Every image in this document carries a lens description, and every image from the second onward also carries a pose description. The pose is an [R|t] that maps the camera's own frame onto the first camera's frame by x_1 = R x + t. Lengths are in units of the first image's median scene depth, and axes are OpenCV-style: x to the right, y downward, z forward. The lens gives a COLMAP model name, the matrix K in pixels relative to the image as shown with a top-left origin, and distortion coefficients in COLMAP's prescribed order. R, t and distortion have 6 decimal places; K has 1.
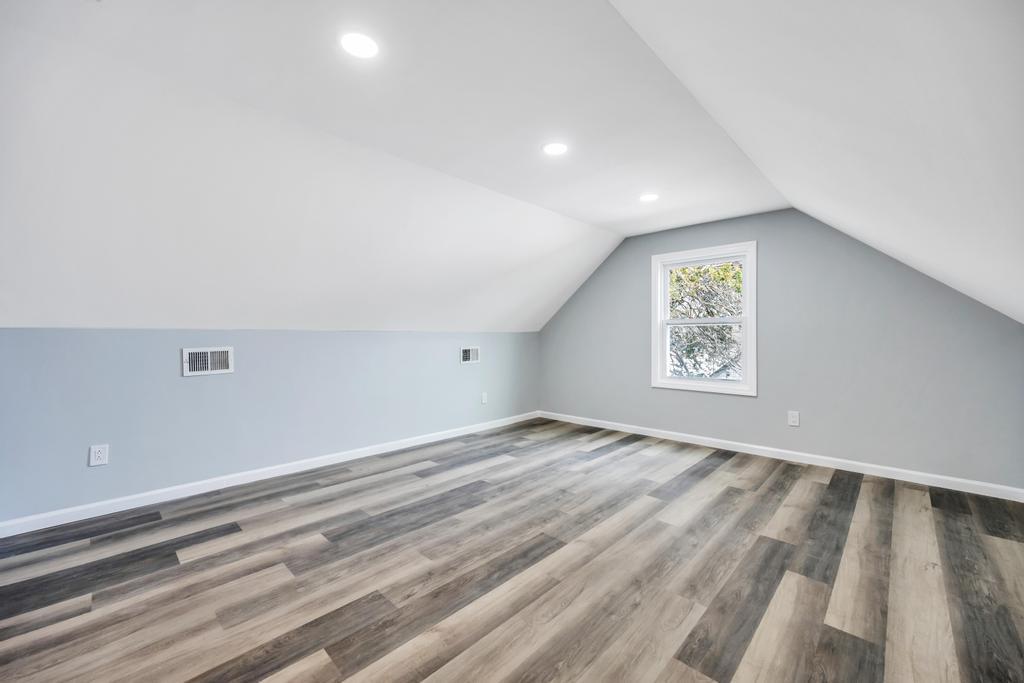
lens RADIAL K [[406.7, 0, 513.1], [0, 406.7, 339.0], [0, 0, 1]] dist [-0.001410, 0.000428]
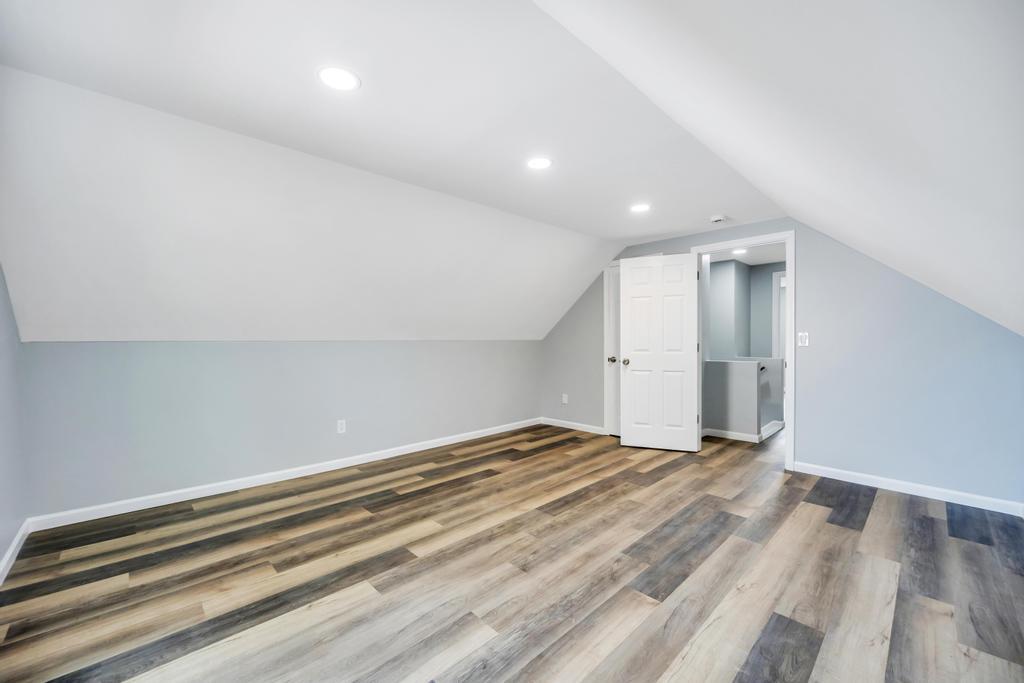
lens RADIAL K [[406.7, 0, 512.0], [0, 406.7, 341.2], [0, 0, 1]] dist [-0.001410, 0.000428]
pose [[-0.999380, 0.006082, 0.034665, 0.144810], [0.006413, 0.999935, 0.009433, -0.037111], [-0.034606, 0.009649, -0.999354, 2.098131]]
